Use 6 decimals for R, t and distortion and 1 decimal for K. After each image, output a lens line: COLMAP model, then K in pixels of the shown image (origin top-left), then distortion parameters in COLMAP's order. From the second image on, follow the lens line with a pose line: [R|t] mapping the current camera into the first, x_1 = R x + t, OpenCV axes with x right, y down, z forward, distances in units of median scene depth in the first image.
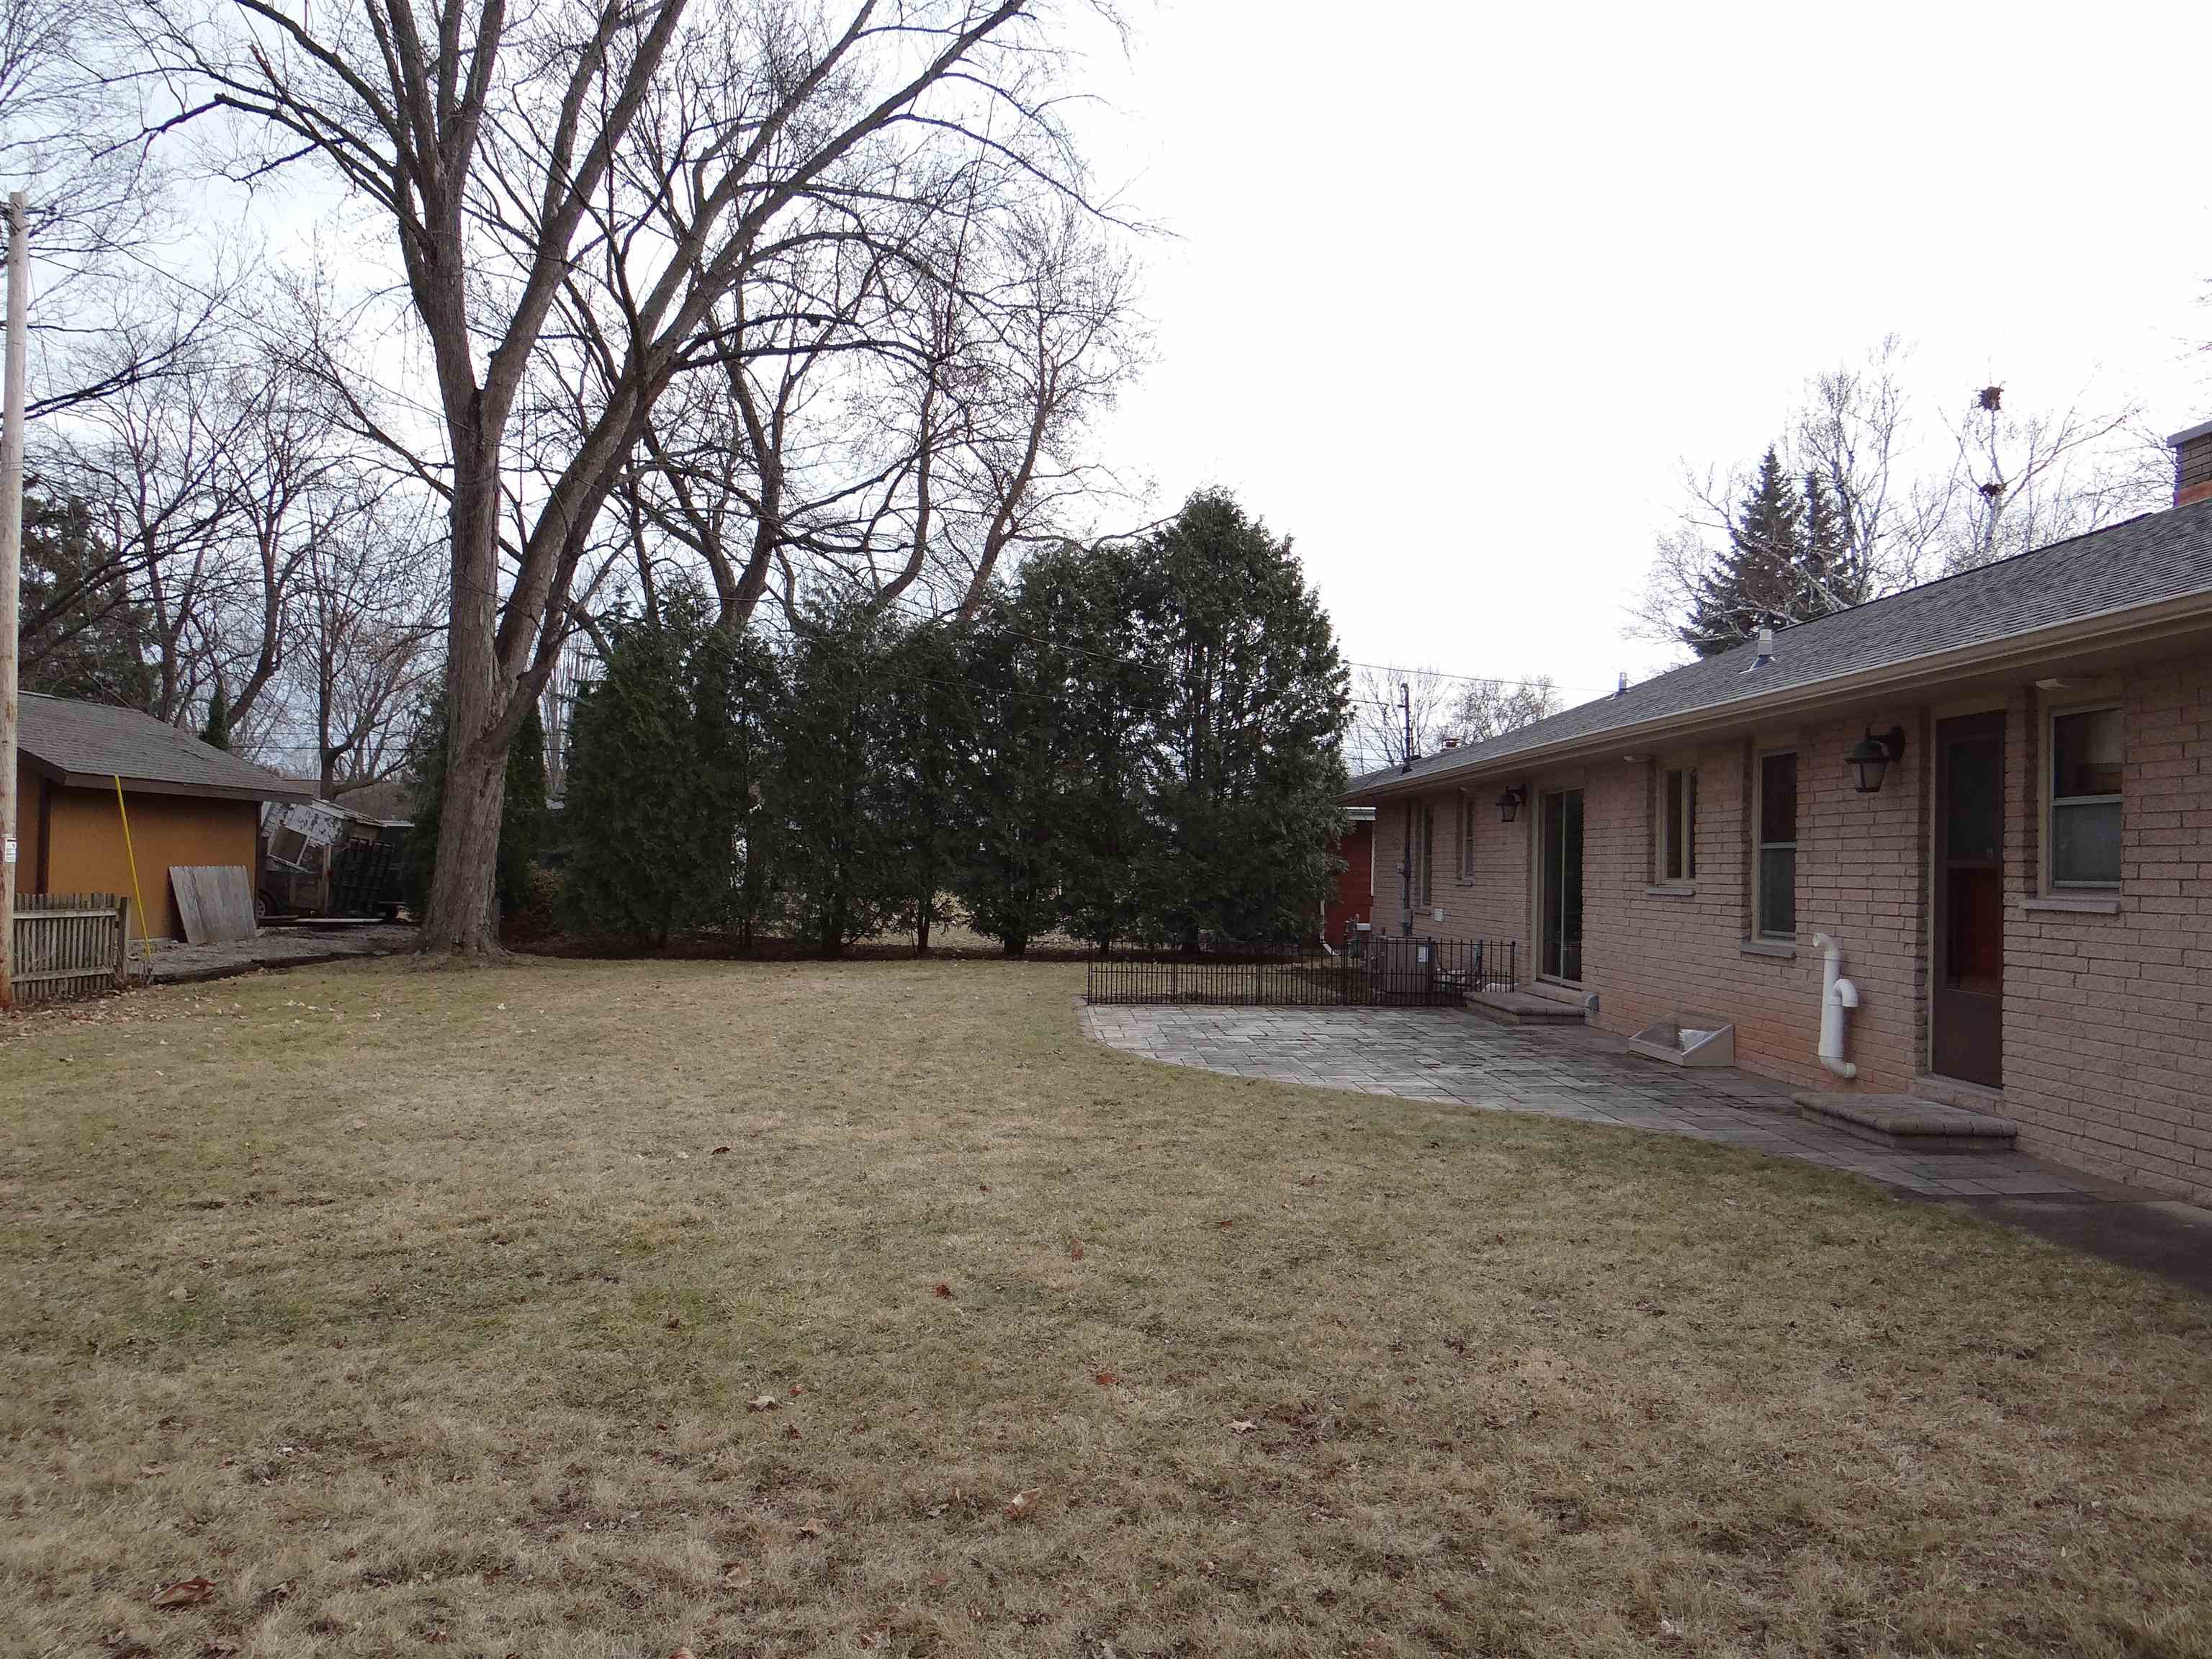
lens RADIAL K [[1770.7, 0, 1087.6], [0, 1770.7, 831.8], [0, 0, 1]] dist [0.007310, 0.002066]
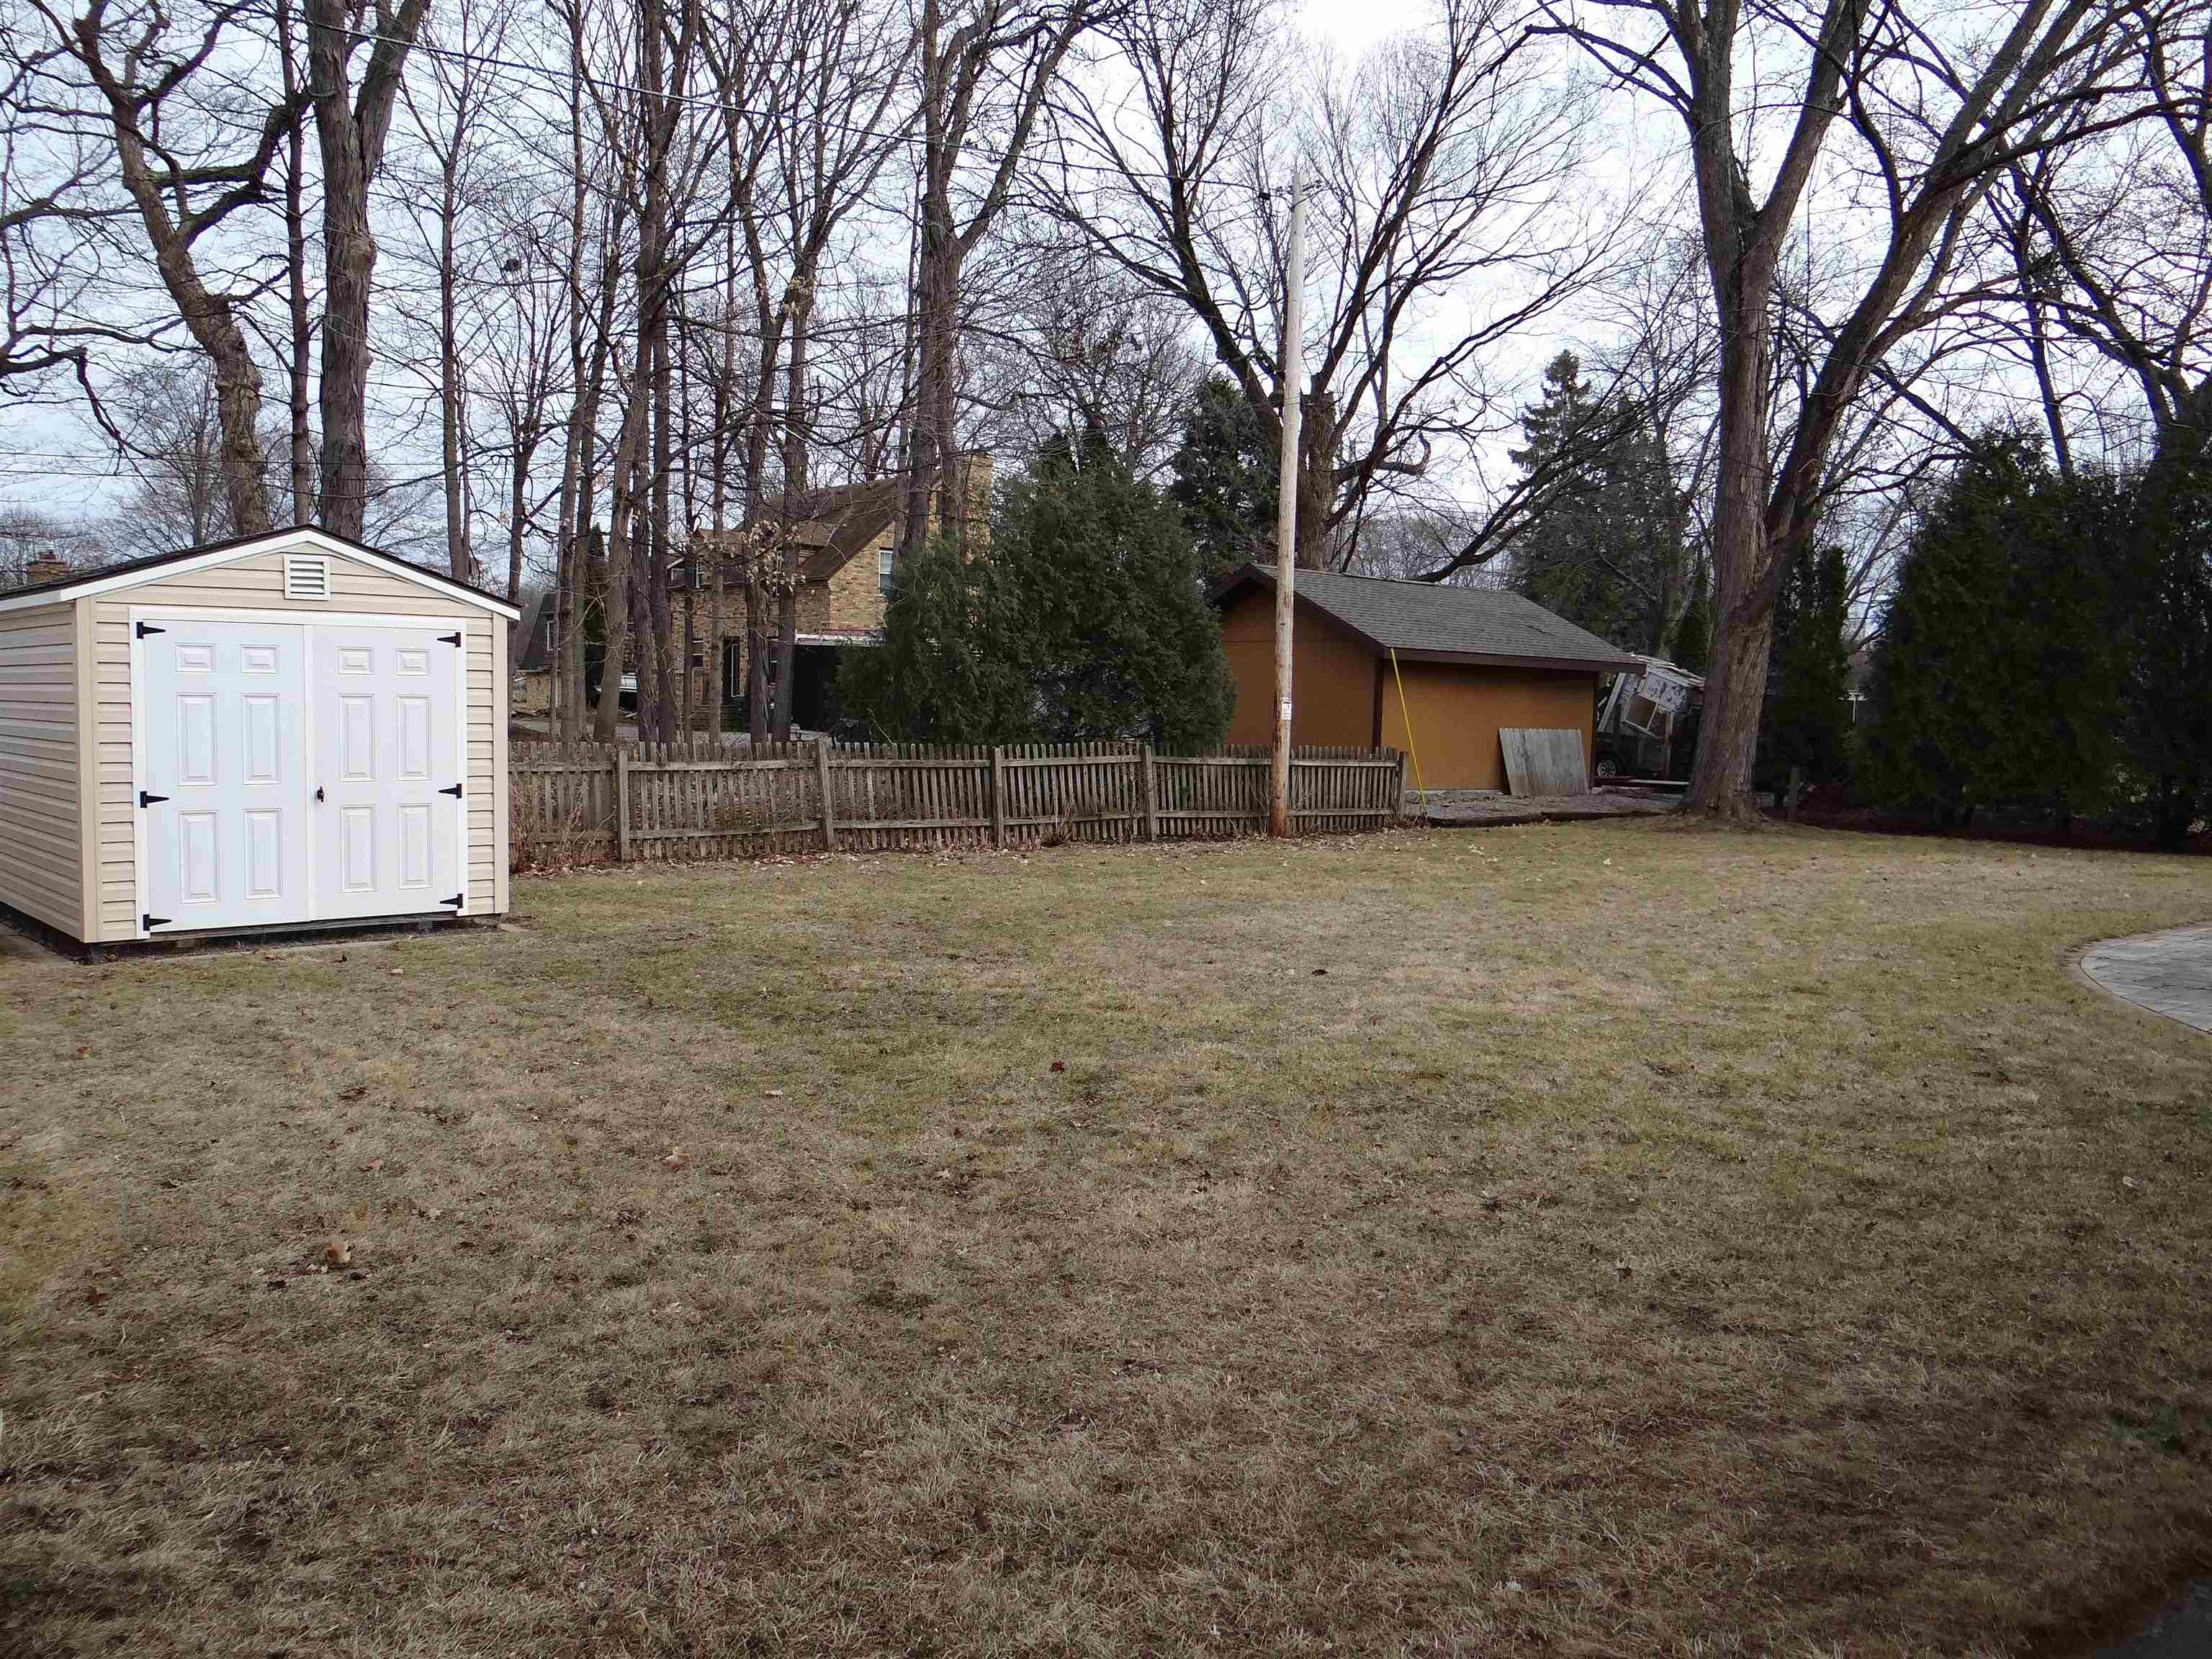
lens RADIAL K [[1770.7, 0, 1087.6], [0, 1770.7, 831.8], [0, 0, 1]] dist [0.007310, 0.002066]
pose [[0.642216, 0.061551, -0.764049, 0.221742], [-0.007226, 0.997213, 0.074260, 0.003851], [0.766490, -0.042170, 0.640870, 0.069404]]
